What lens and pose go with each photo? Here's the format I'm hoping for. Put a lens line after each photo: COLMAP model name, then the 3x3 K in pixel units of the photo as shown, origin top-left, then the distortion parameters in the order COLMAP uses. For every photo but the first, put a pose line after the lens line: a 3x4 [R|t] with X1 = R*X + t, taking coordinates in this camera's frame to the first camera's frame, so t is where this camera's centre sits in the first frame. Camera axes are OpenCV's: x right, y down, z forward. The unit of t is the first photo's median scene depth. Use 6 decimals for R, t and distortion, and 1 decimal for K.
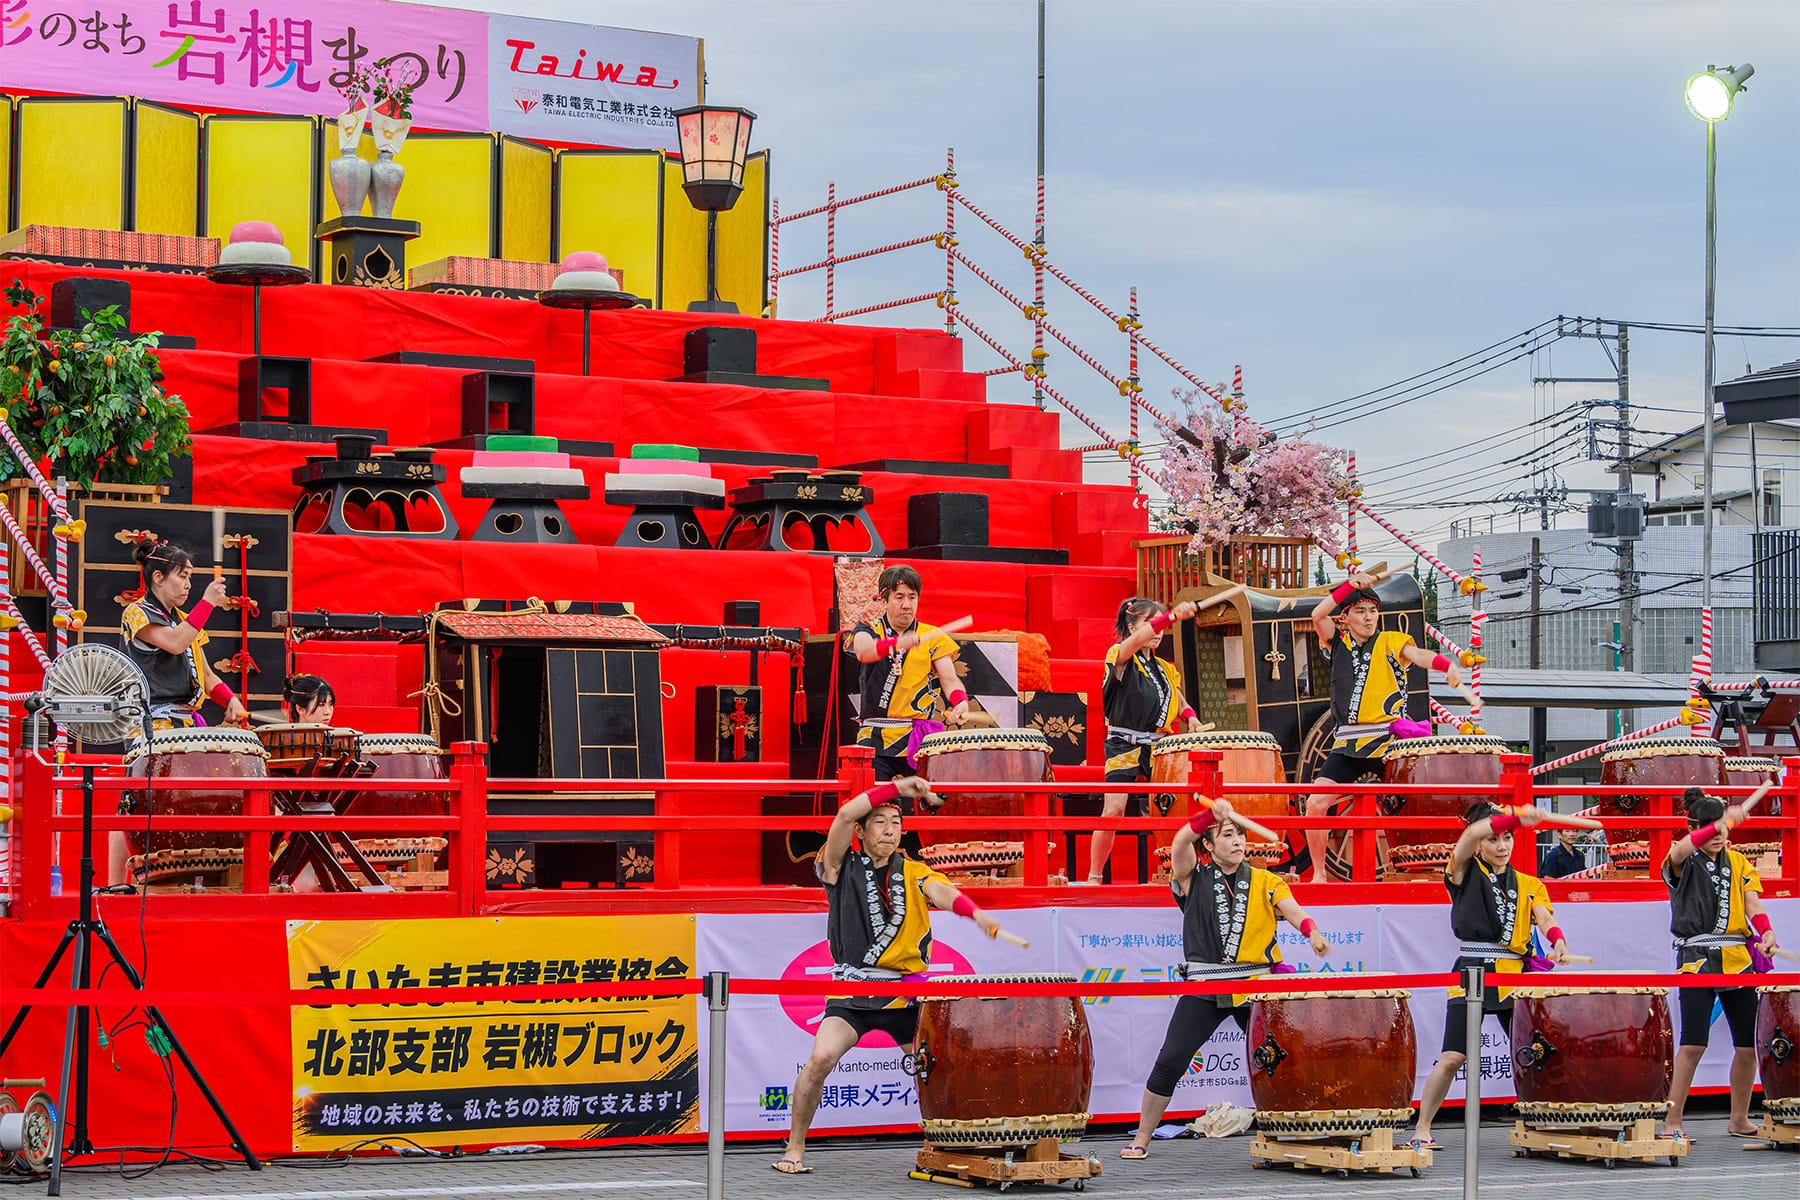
lens RADIAL K [[3676.6, 0, 900.0], [0, 3676.6, 600.0], [0, 0, 1]] dist [-0.020728, -0.144702]
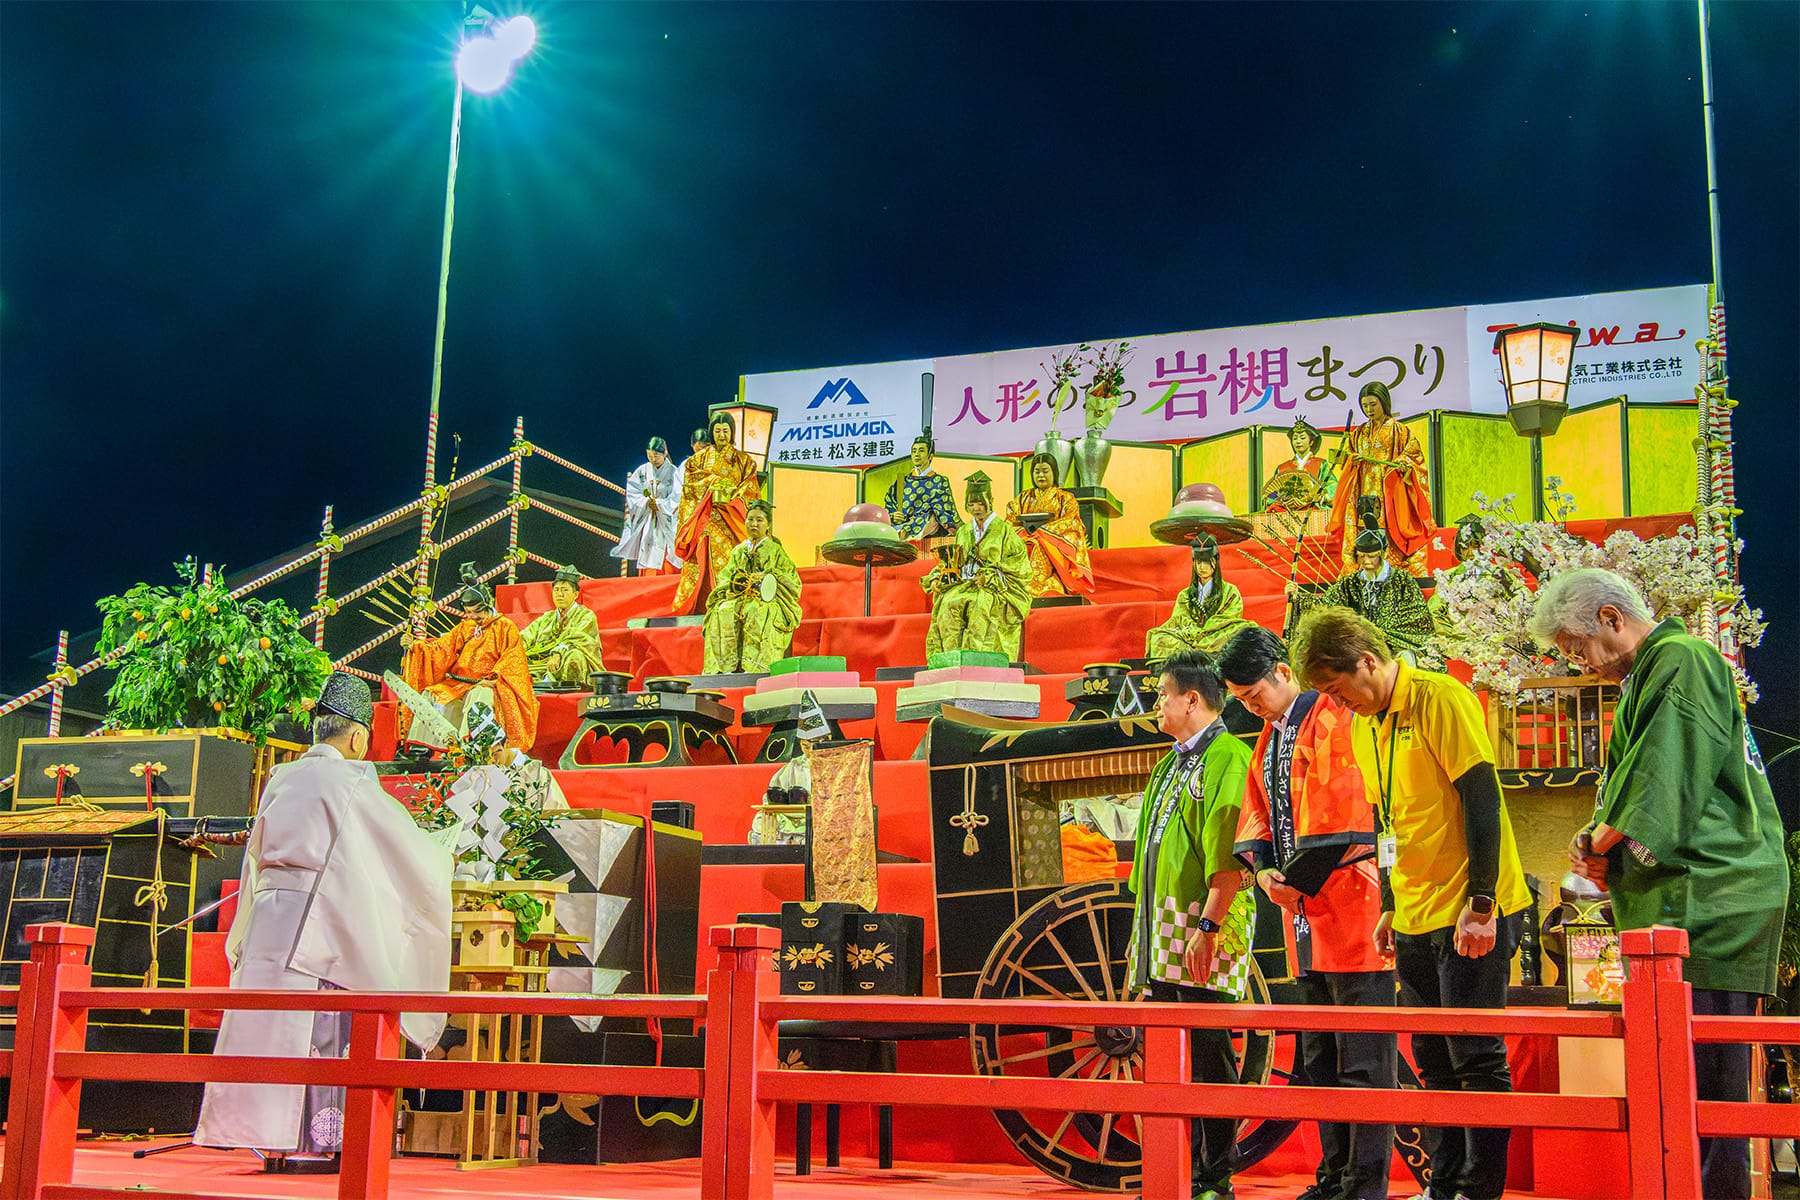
lens RADIAL K [[2189.3, 0, 900.0], [0, 2189.3, 600.0], [0, 0, 1]] dist [-0.006855, -0.012731]
pose [[0.624471, -0.145646, -0.767348, 0.270009], [0.021271, 0.985267, -0.169698, 0.028946], [0.780758, 0.089649, 0.618368, 0.509913]]
